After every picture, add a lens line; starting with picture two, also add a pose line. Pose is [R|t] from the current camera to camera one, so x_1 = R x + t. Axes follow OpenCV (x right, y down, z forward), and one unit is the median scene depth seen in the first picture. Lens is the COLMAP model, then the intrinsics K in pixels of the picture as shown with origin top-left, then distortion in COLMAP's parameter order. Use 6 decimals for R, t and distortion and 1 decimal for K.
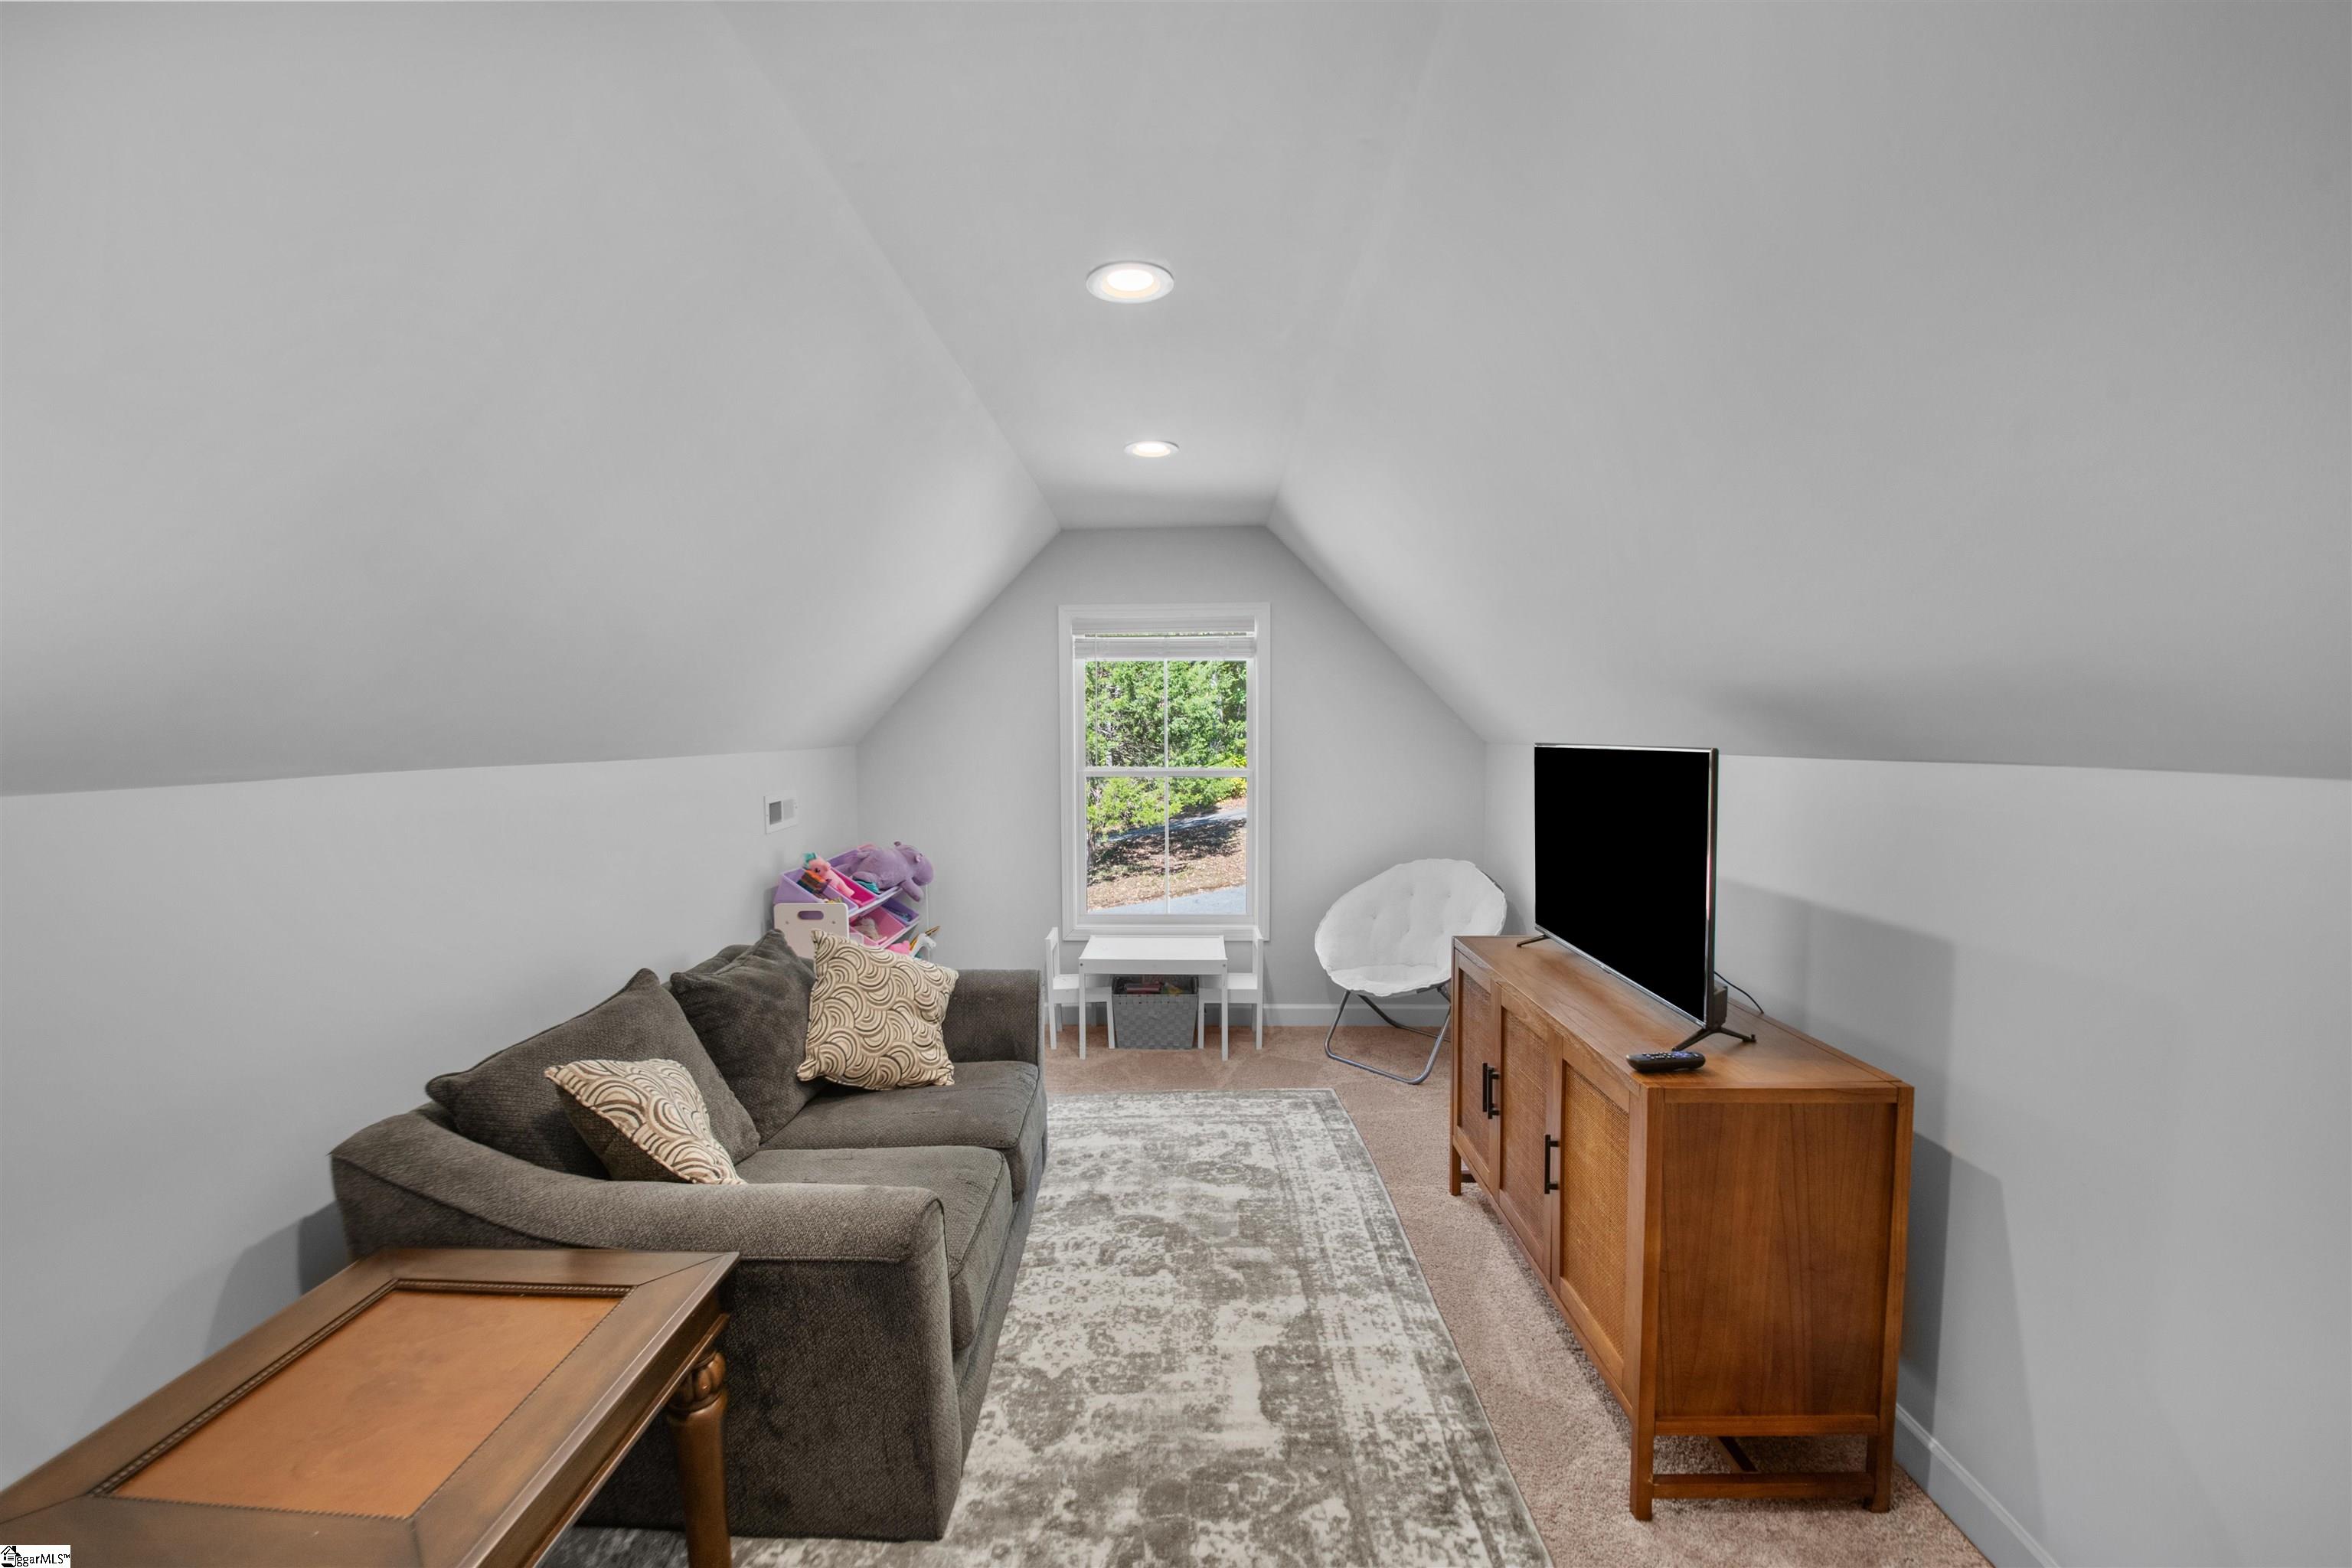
lens RADIAL K [[953.3, 0, 1174.4], [0, 953.3, 774.3], [0, 0, 1]] dist [-0.025523, -0.003529]
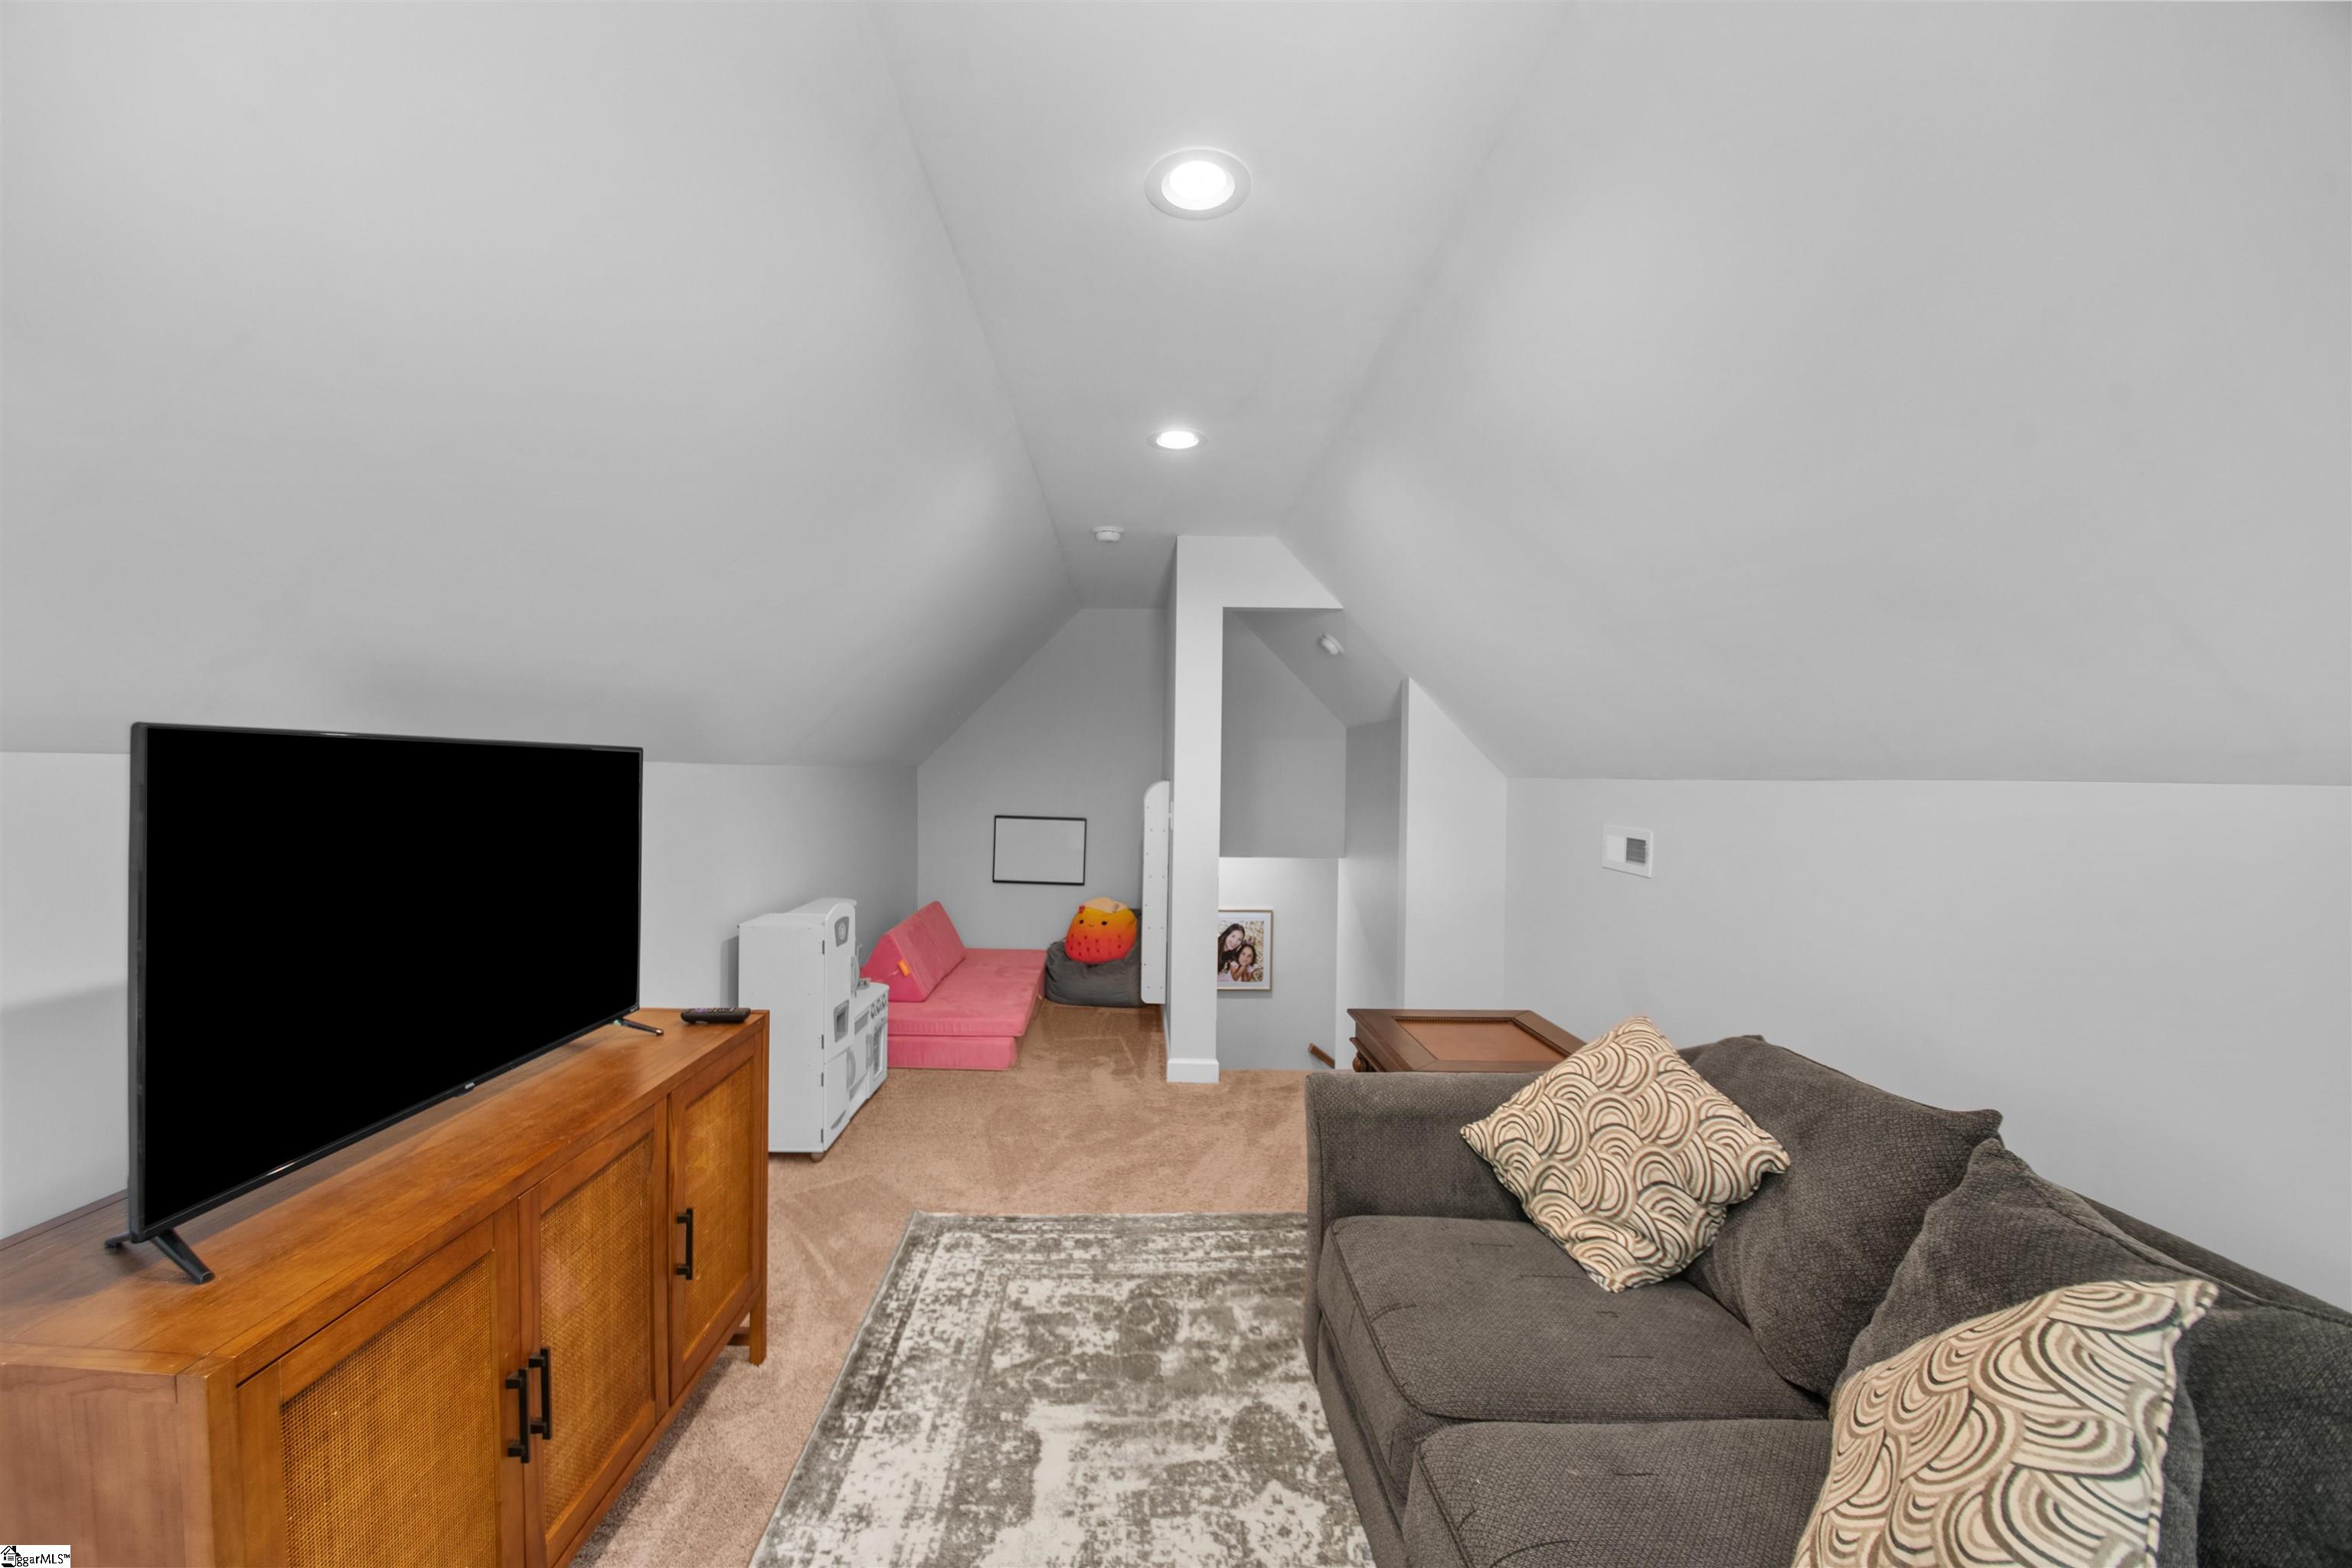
lens RADIAL K [[953.3, 0, 1170.1], [0, 953.3, 783.6], [0, 0, 1]] dist [-0.025523, -0.003529]
pose [[-0.998582, -0.019036, -0.049720, 0.022375], [-0.021479, 0.998564, 0.049077, -0.043114], [0.048715, 0.050075, -0.997557, 1.975794]]
